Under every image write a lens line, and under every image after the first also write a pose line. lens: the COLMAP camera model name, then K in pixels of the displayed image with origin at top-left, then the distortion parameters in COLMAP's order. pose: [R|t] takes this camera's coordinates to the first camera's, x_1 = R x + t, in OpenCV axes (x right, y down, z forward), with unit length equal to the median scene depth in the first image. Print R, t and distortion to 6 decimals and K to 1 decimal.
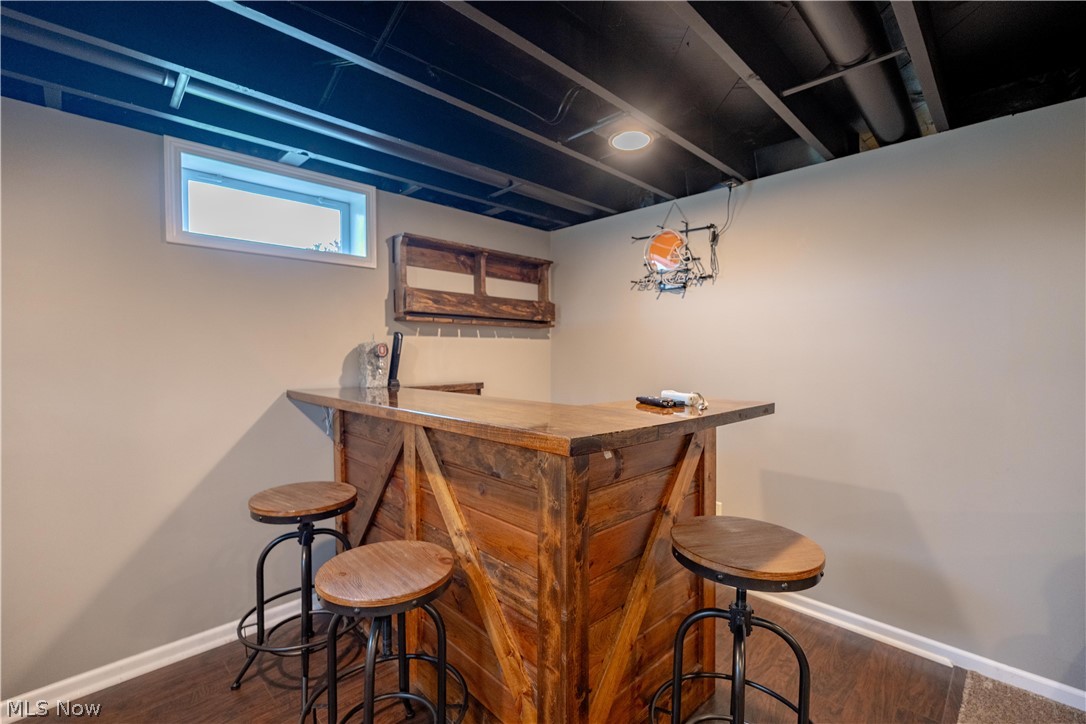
lens RADIAL K [[473.8, 0, 542.4], [0, 473.8, 358.0], [0, 0, 1]] dist [-0.008783, 0.001886]
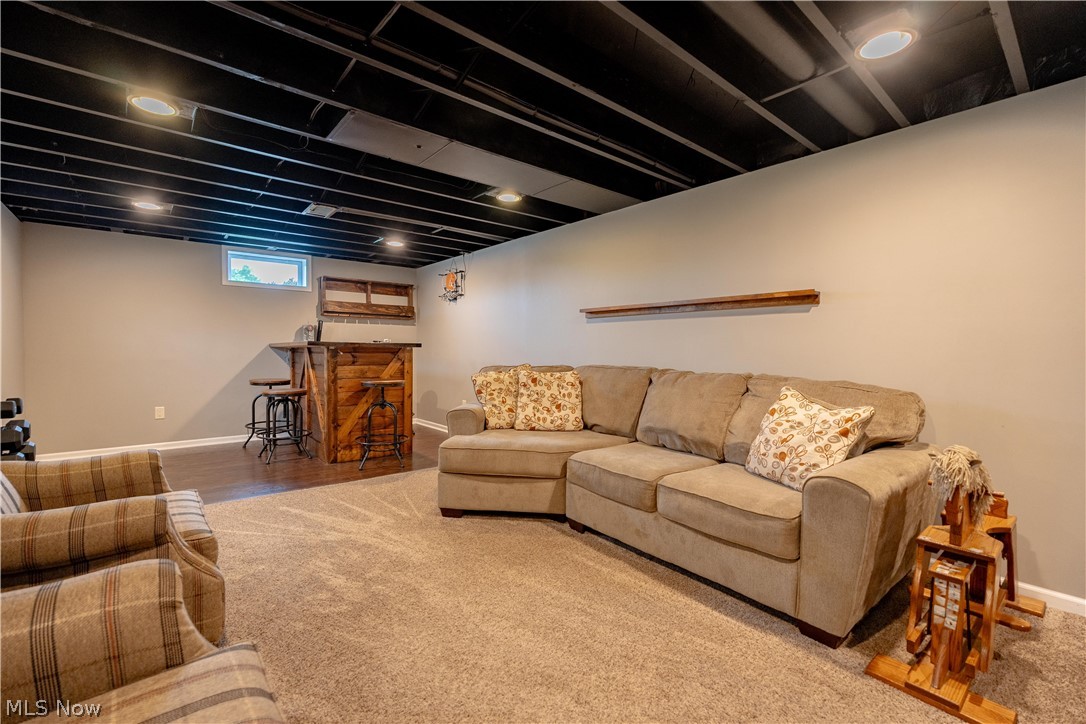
lens RADIAL K [[473.8, 0, 540.0], [0, 473.8, 363.4], [0, 0, 1]] dist [-0.008783, 0.001886]
pose [[0.995706, 0.010012, -0.092028, 0.887663], [-0.008920, 0.999885, 0.012268, 0.105939], [0.092140, -0.011394, 0.995681, -1.071049]]
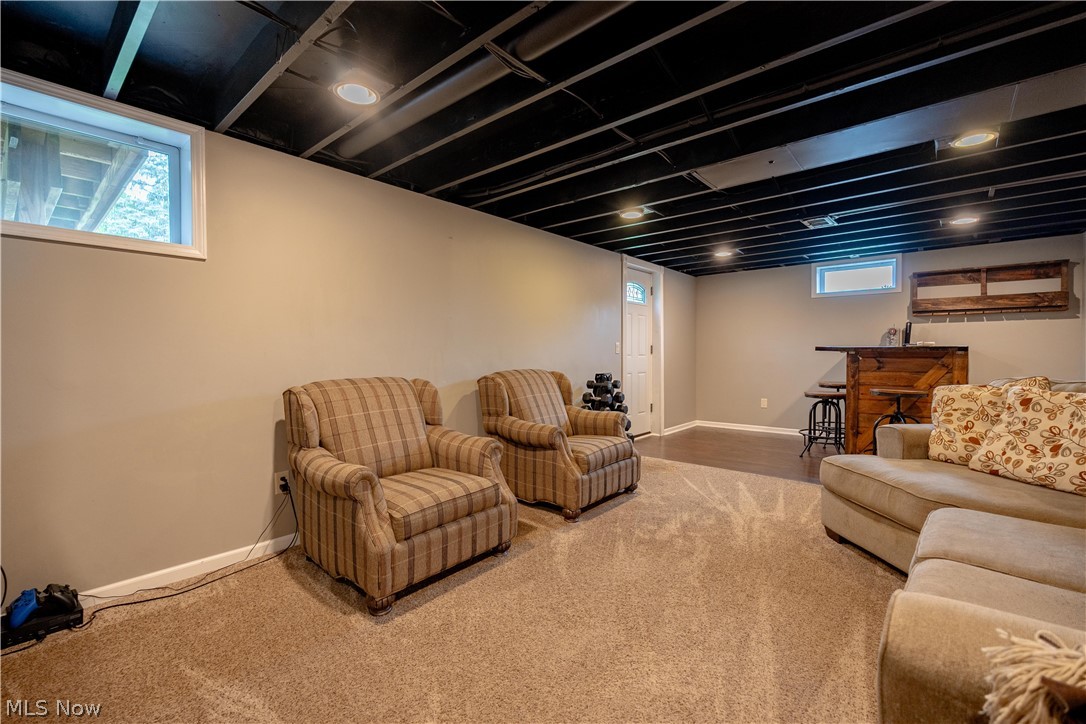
lens RADIAL K [[473.8, 0, 541.3], [0, 473.8, 363.0], [0, 0, 1]] dist [-0.008783, 0.001886]
pose [[0.061424, 0.022548, -0.997857, 1.551524], [-0.012737, 0.999681, 0.021805, 0.091977], [0.998030, 0.011370, 0.061692, -0.669603]]
